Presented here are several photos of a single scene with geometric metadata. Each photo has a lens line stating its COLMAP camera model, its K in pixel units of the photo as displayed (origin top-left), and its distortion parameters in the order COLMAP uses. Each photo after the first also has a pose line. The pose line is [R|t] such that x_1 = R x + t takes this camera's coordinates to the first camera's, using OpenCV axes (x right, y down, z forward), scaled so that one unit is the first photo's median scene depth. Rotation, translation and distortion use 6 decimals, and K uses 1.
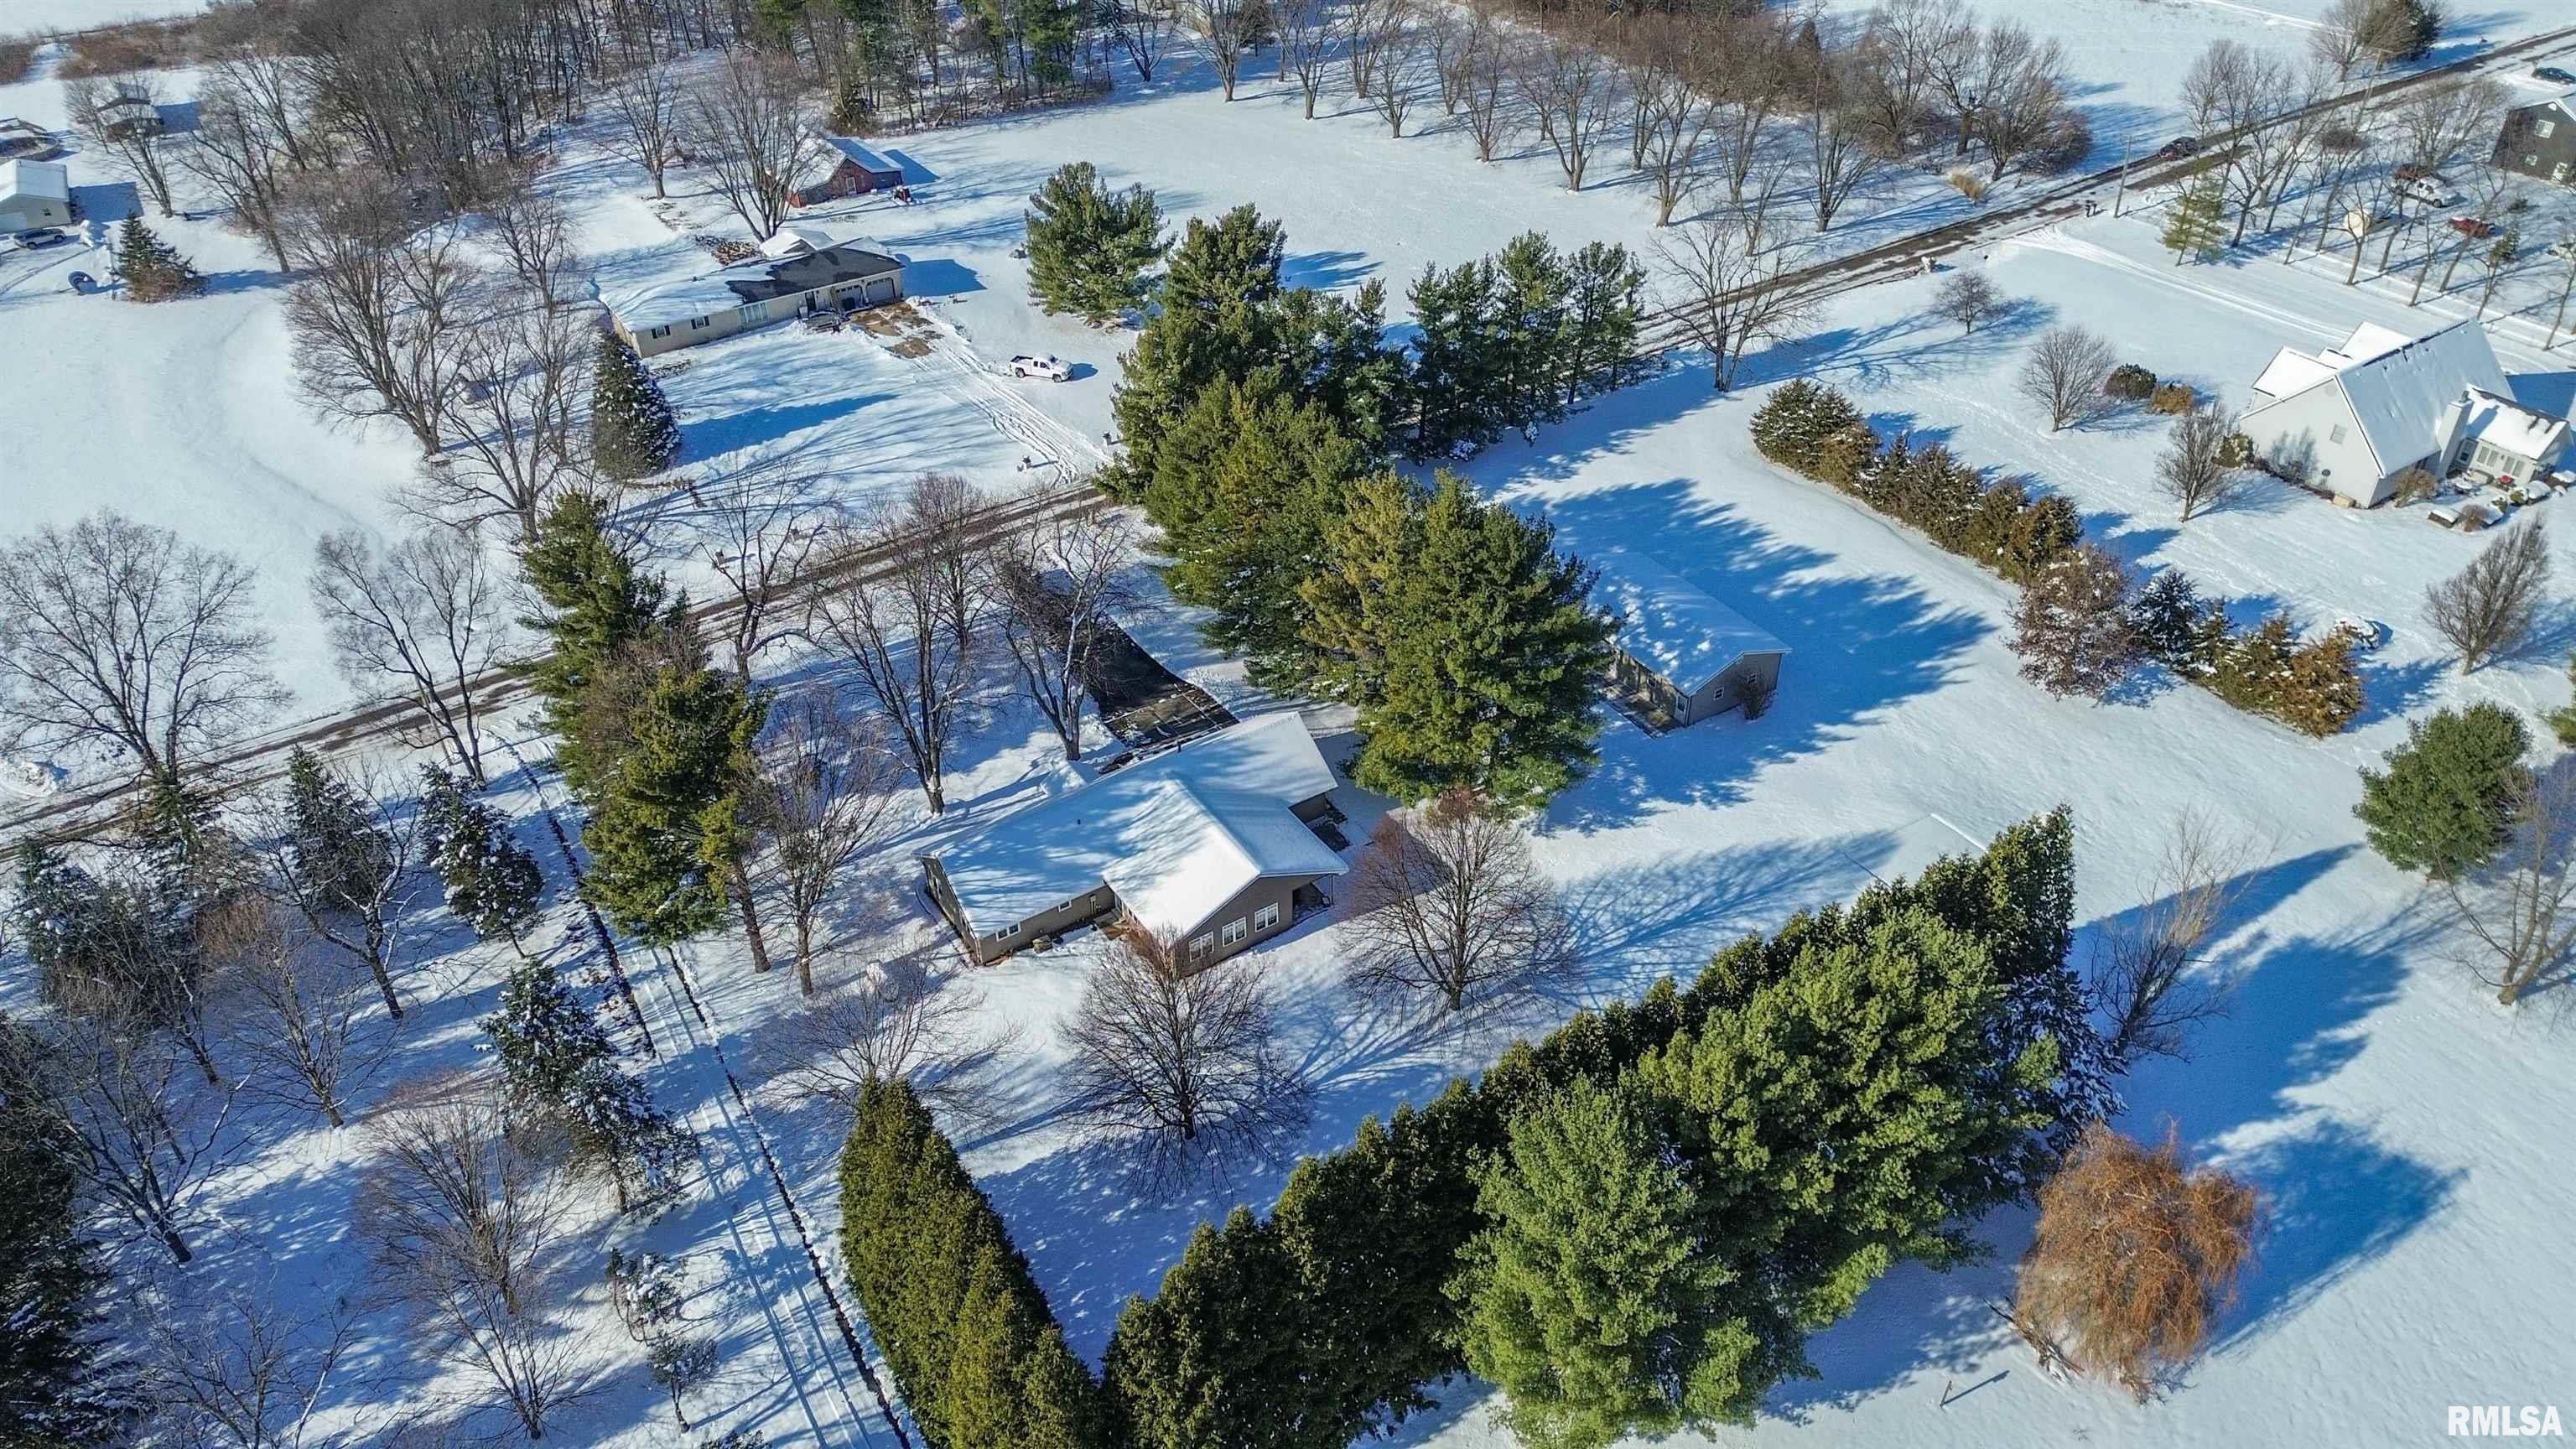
lens RADIAL K [[1791.8, 0, 1288.0], [0, 1791.8, 724.5], [0, 0, 1]] dist [0.035543, -0.030650]
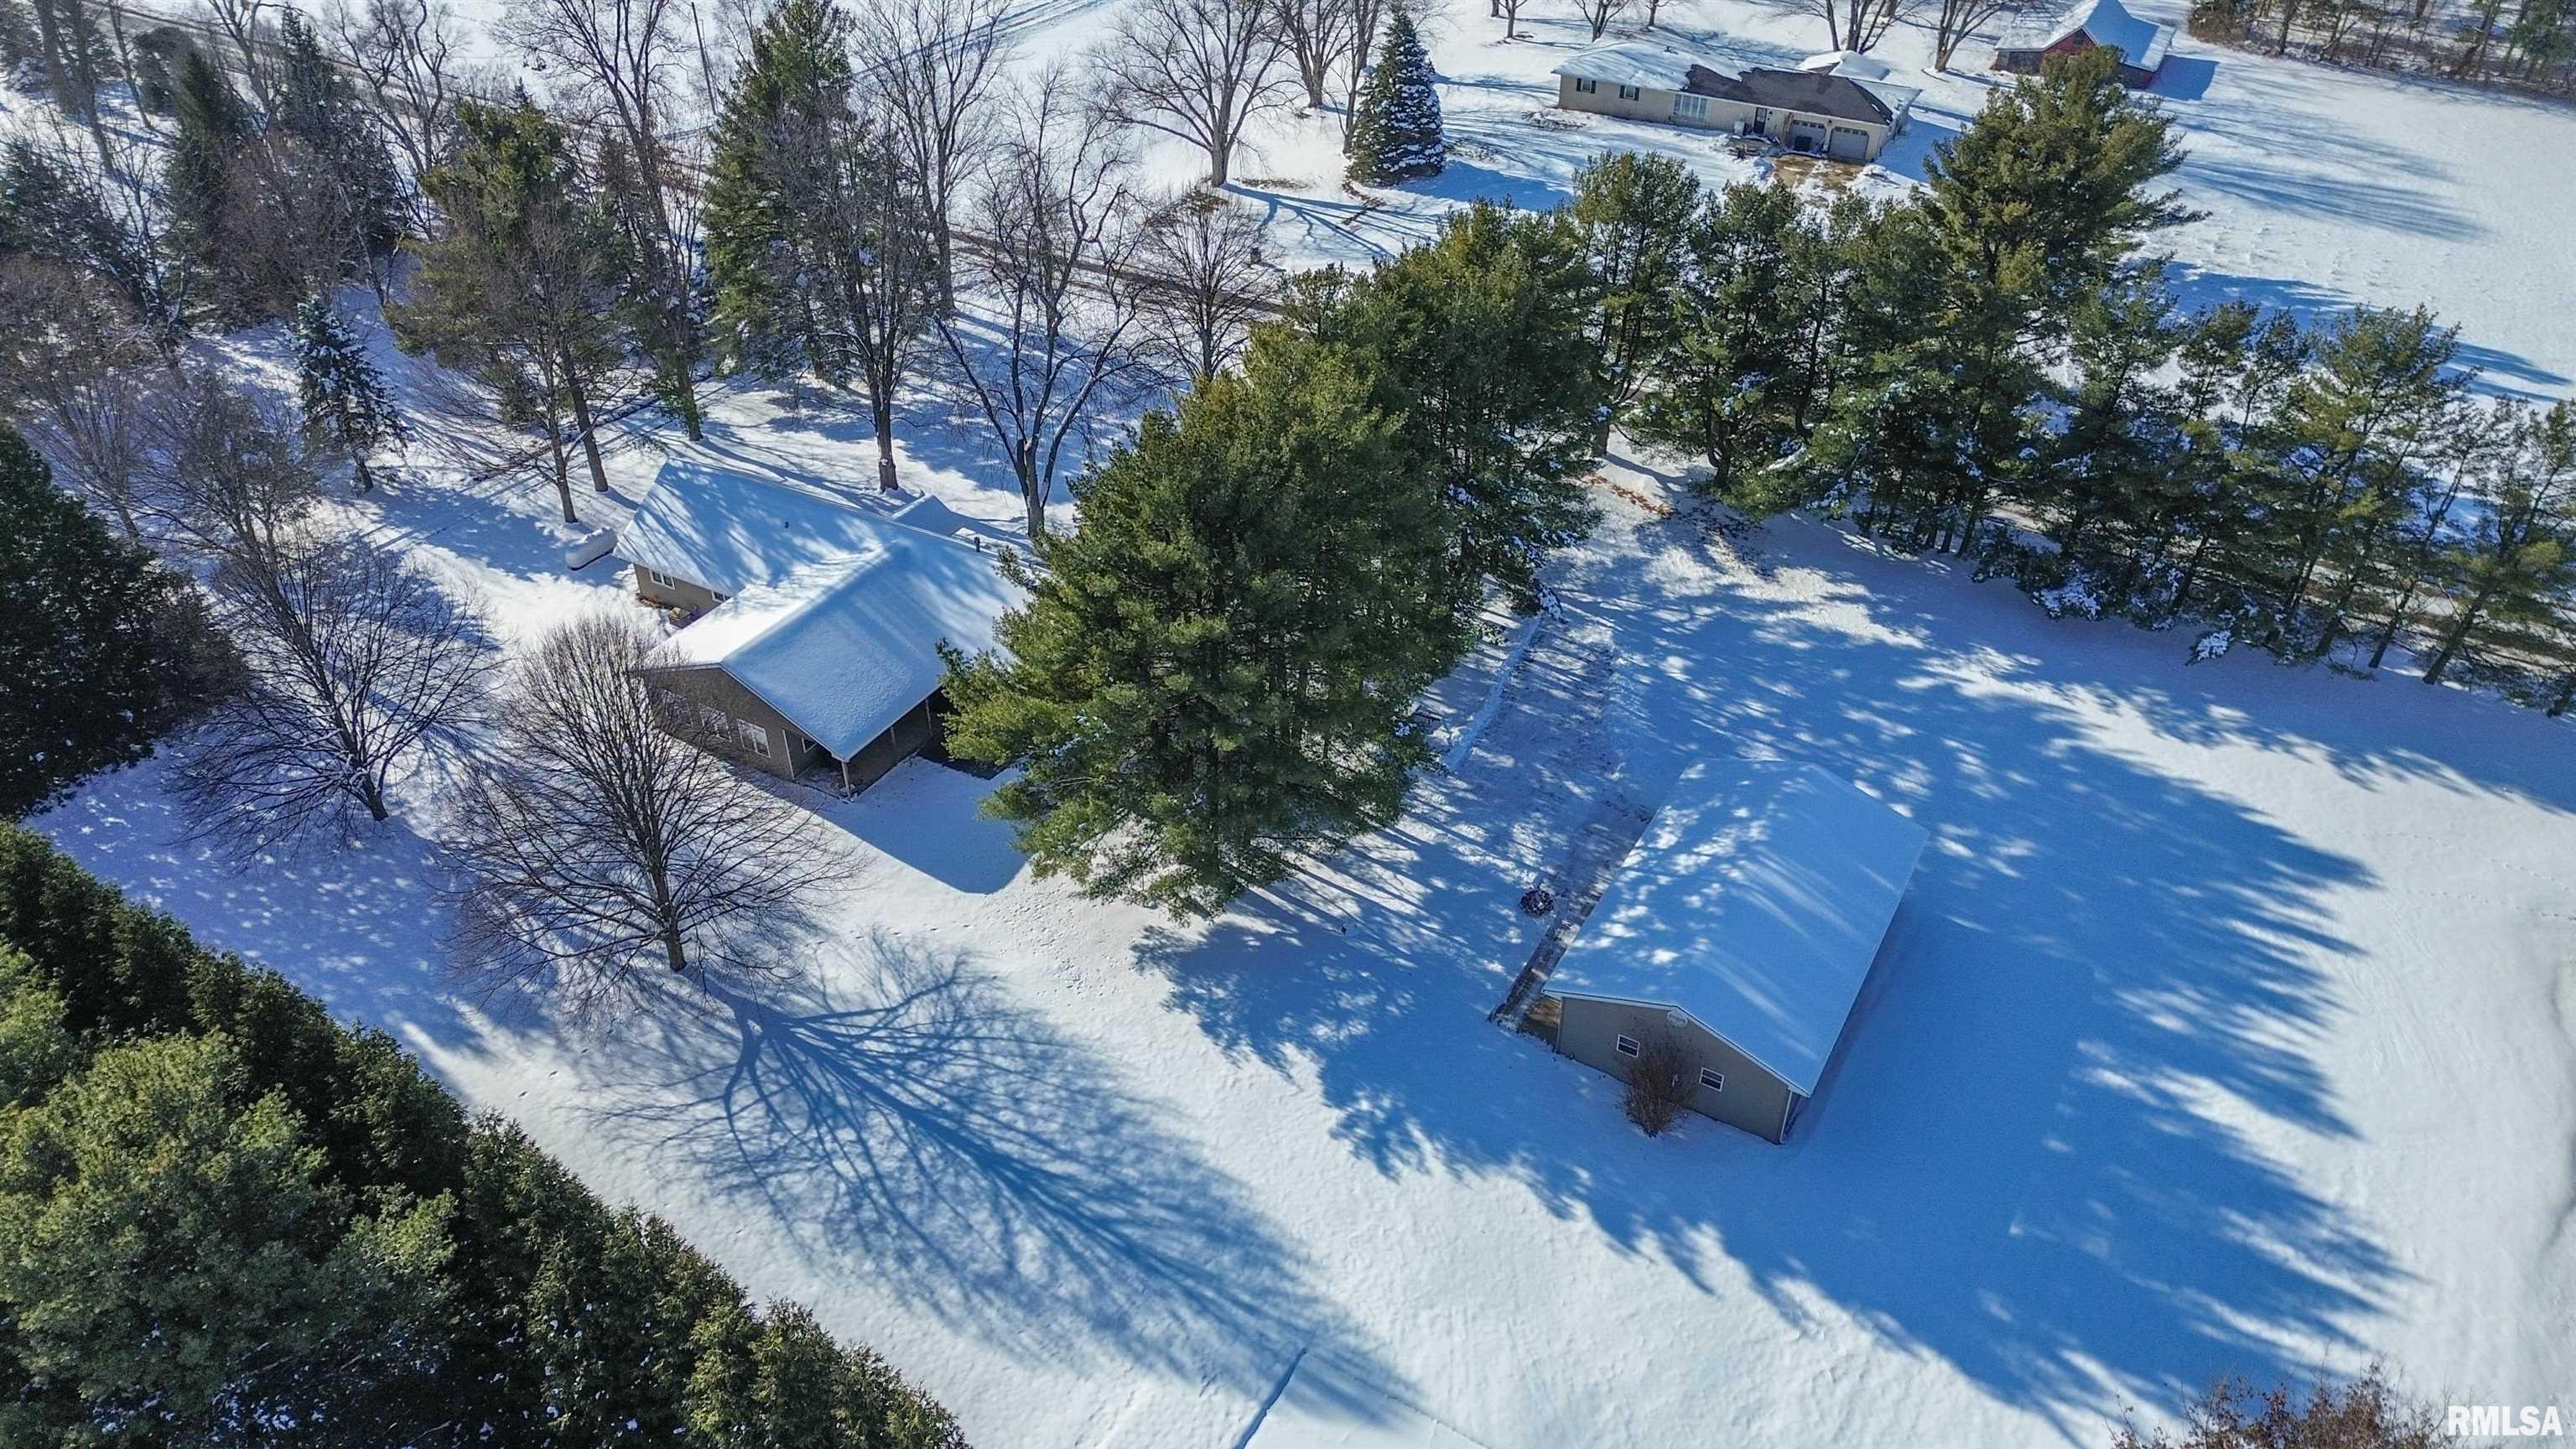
lens RADIAL K [[1791.8, 0, 1288.0], [0, 1791.8, 724.5], [0, 0, 1]] dist [0.035543, -0.030650]
pose [[0.459350, 0.542780, -0.703127, 0.441595], [-0.535101, 0.800919, 0.268691, -0.154357], [0.708988, 0.252821, 0.658345, 0.488950]]
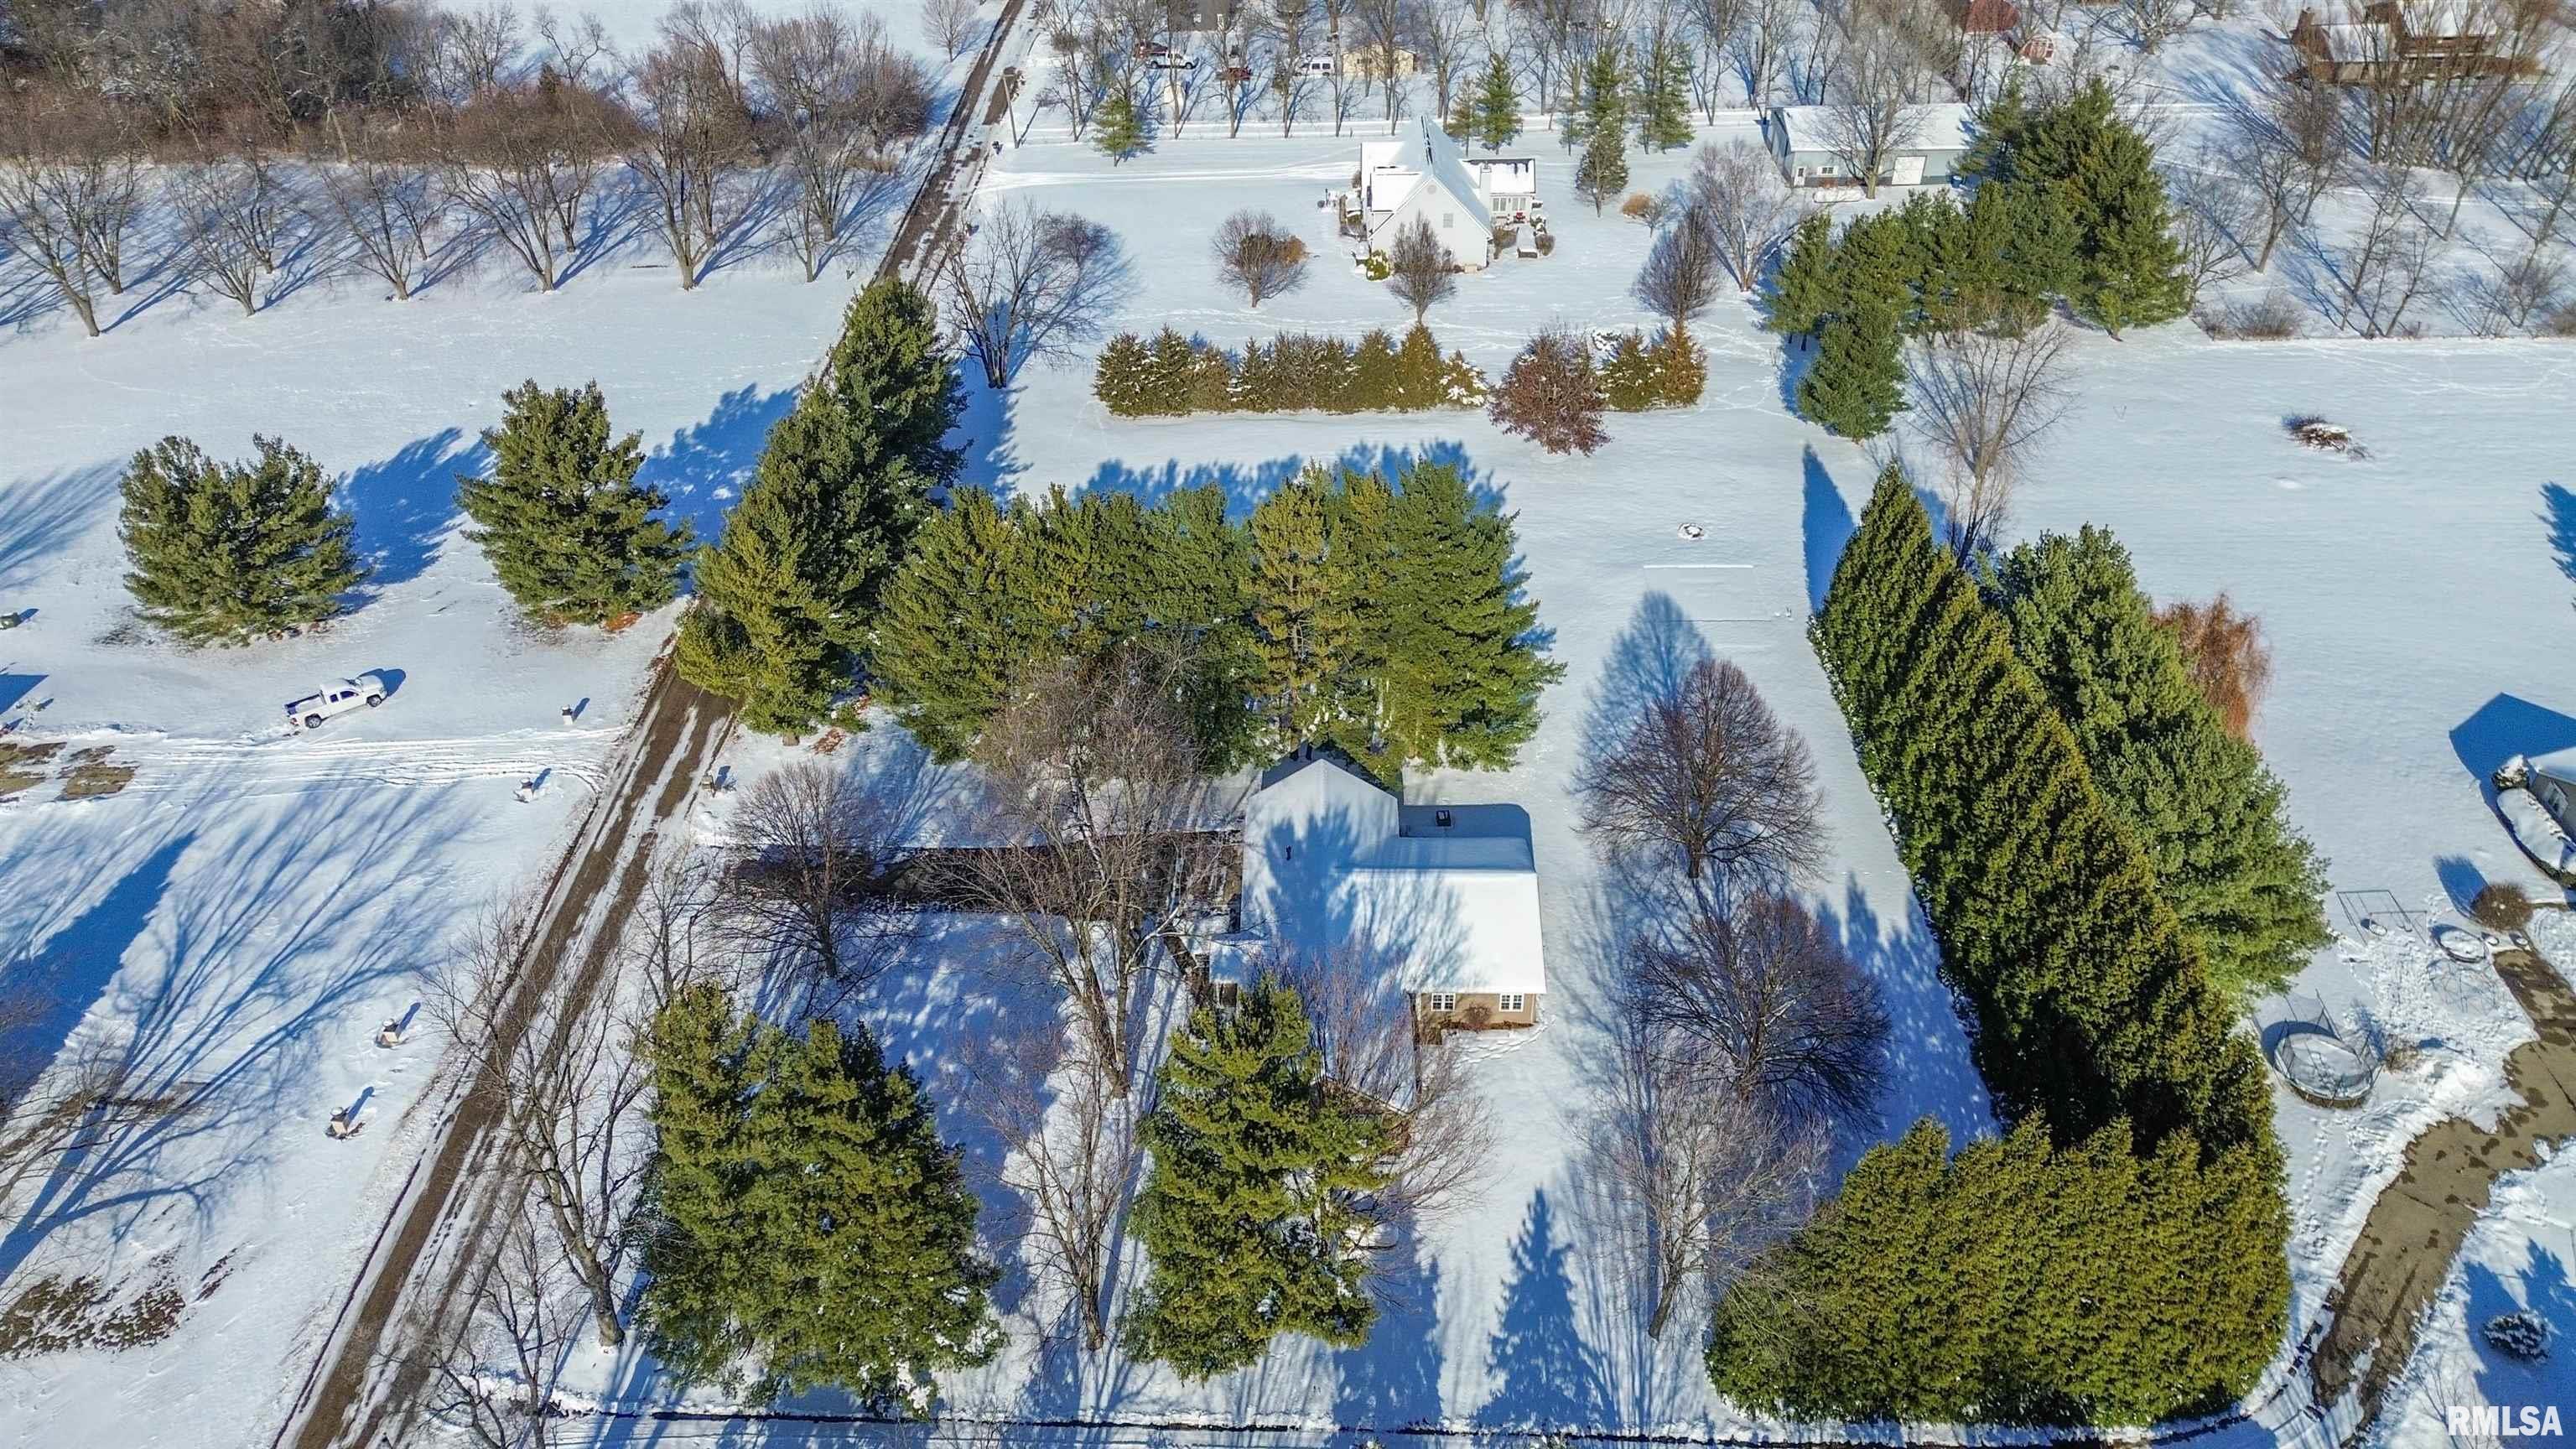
lens RADIAL K [[1791.8, 0, 1288.0], [0, 1791.8, 724.5], [0, 0, 1]] dist [0.035543, -0.030650]
pose [[0.555931, -0.487148, 0.673519, -0.497494], [0.496282, 0.844526, 0.201199, -0.174703], [-0.666817, 0.222402, 0.711261, 0.273451]]
